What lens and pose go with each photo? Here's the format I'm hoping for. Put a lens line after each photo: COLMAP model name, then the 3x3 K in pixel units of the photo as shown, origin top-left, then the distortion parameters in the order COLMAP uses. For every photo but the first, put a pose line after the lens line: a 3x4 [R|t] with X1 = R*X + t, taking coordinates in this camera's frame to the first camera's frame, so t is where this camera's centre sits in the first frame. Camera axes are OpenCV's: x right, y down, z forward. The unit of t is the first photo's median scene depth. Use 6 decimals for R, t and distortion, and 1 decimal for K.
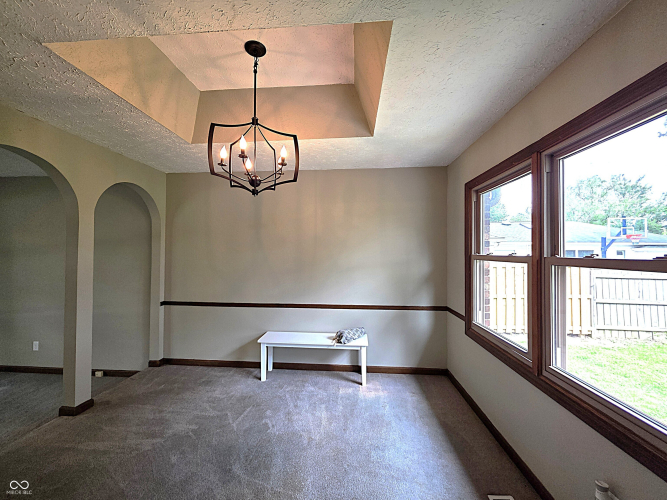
lens RADIAL K [[271.1, 0, 330.9], [0, 271.1, 248.2], [0, 0, 1]] dist [0.003334, 0.000376]
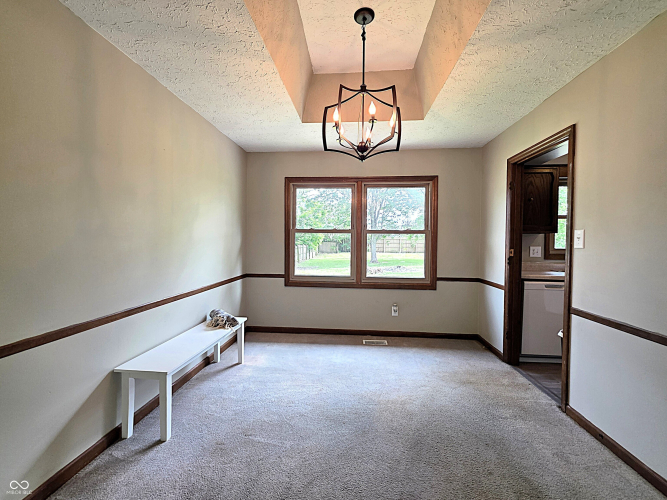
lens RADIAL K [[282.2, 0, 331.4], [0, 282.2, 248.4], [0, 0, 1]] dist [0.002163, 0.000157]
pose [[0.012416, -0.028398, 0.999520, -0.981193], [-0.020935, 0.999370, 0.028653, 0.079681], [-0.999704, -0.021281, 0.011814, 0.783373]]
